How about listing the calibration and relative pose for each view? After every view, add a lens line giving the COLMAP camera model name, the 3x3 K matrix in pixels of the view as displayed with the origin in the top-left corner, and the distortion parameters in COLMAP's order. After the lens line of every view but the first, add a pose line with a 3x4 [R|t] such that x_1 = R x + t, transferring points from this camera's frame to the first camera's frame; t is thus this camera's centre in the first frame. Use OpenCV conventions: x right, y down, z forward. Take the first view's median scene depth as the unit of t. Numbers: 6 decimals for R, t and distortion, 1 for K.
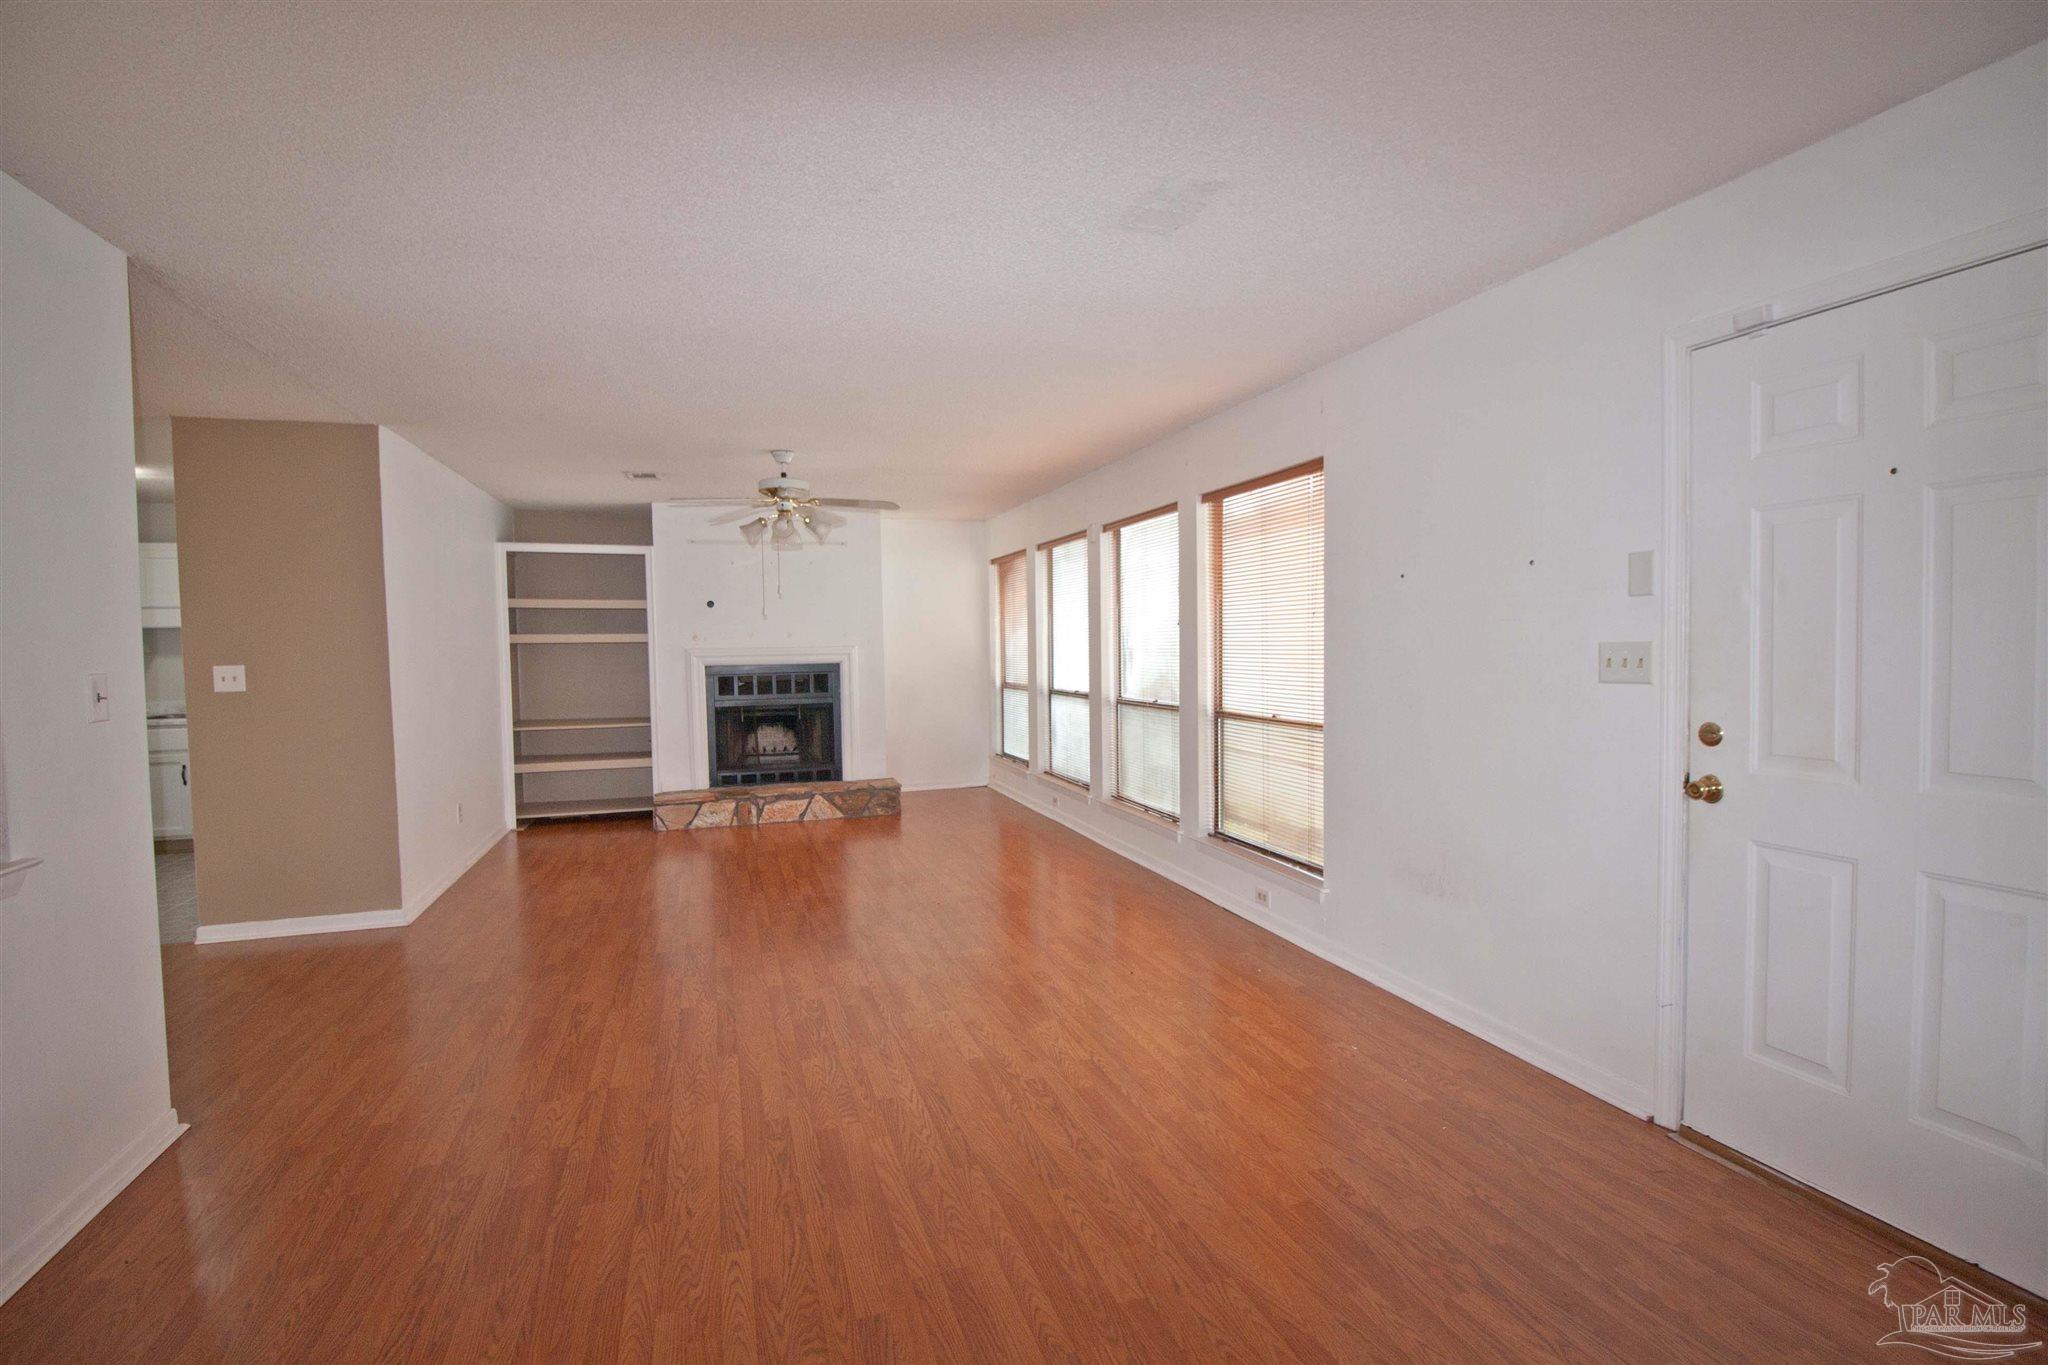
lens RADIAL K [[956.3, 0, 1023.2], [0, 956.3, 681.5], [0, 0, 1]] dist [-0.000643, -0.000446]
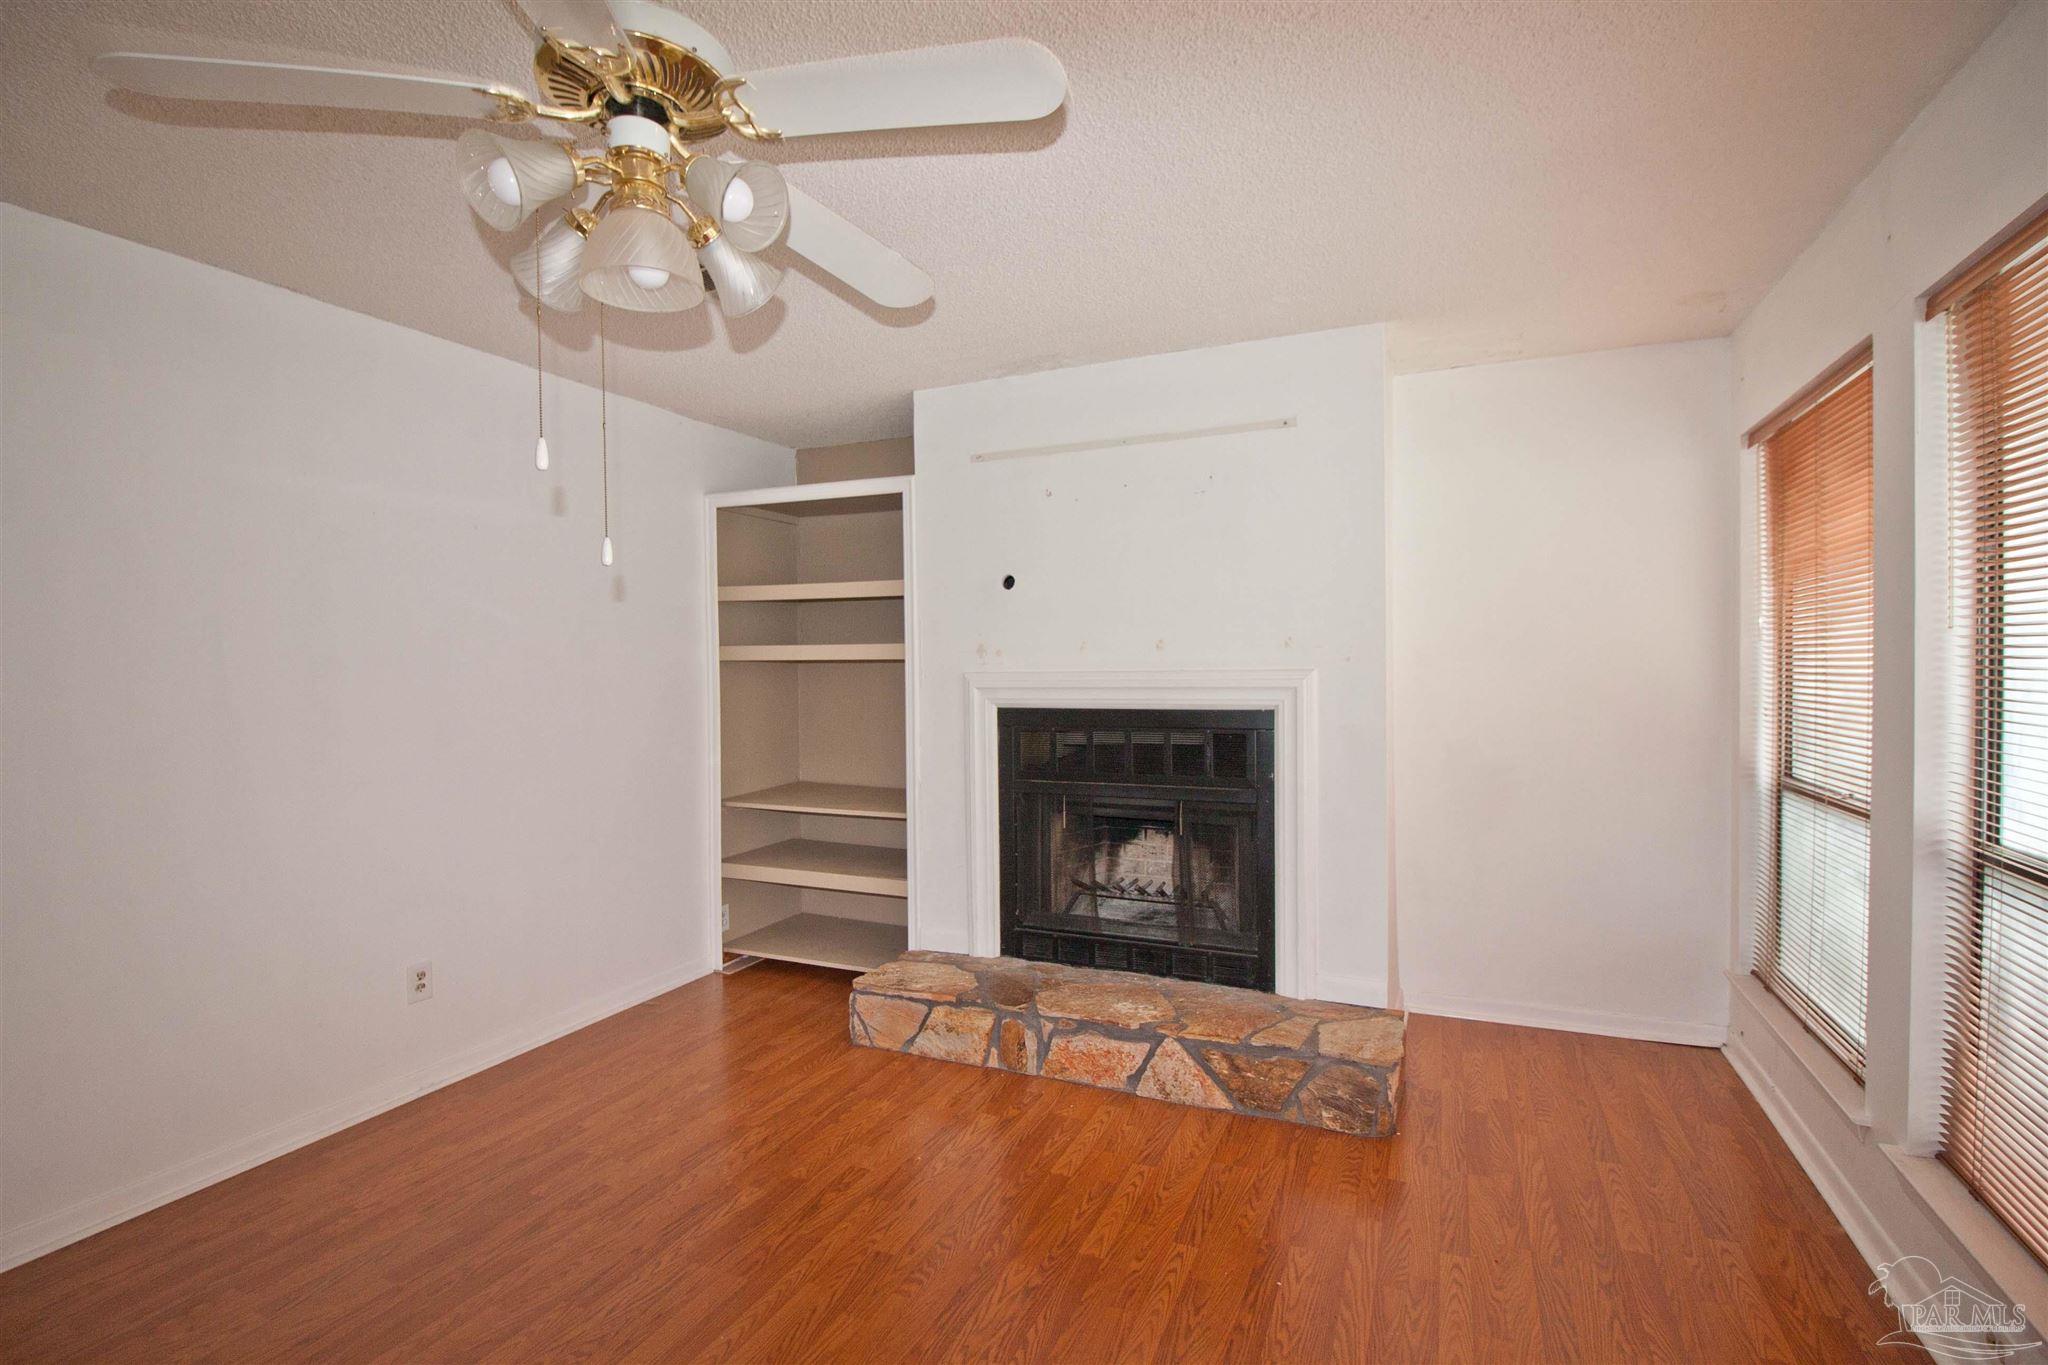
lens RADIAL K [[956.3, 0, 1030.5], [0, 956.3, 666.0], [0, 0, 1]] dist [-0.000643, -0.000446]
pose [[0.740015, 0.011184, -0.672497, 0.012172], [-0.027480, 0.999530, -0.013615, -0.032095], [0.672029, 0.028555, 0.739974, 0.657438]]
